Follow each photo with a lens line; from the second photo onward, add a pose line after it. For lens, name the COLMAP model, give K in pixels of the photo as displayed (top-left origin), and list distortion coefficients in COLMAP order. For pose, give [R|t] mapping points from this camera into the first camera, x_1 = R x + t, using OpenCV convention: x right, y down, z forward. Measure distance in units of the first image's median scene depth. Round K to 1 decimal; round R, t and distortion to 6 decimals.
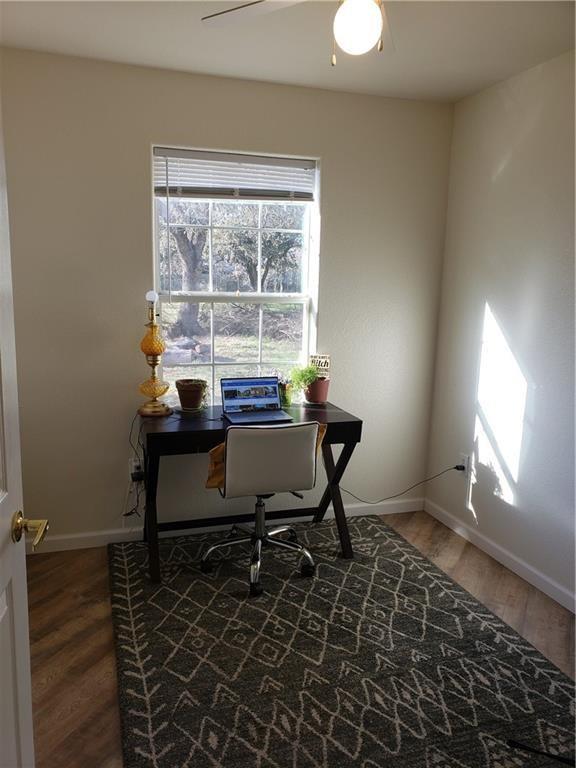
lens RADIAL K [[600.5, 0, 286.5], [0, 600.5, 381.6], [0, 0, 1]] dist [0.053362, -0.028743]
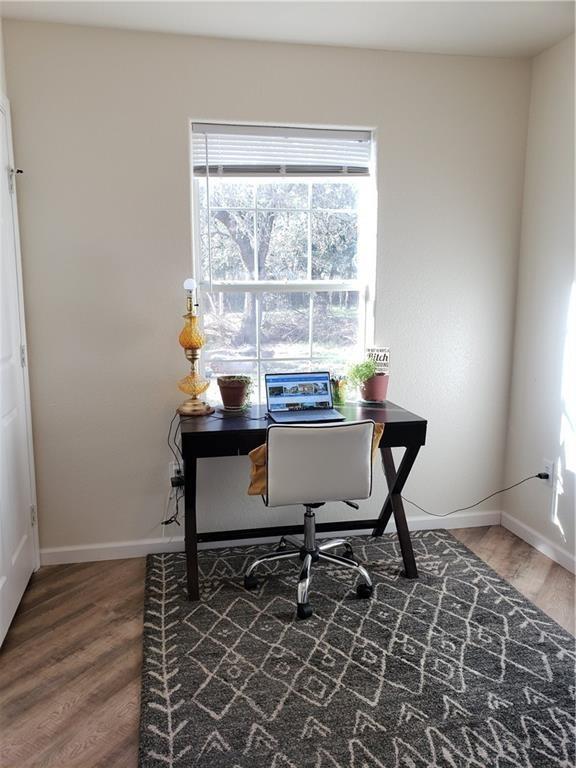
lens RADIAL K [[600.5, 0, 286.9], [0, 600.5, 385.7], [0, 0, 1]] dist [0.053362, -0.028743]
pose [[0.993663, -0.008249, -0.112100, 0.024336], [0.006954, 0.999905, -0.011935, 0.024538], [0.112187, 0.011080, 0.993625, 0.110882]]
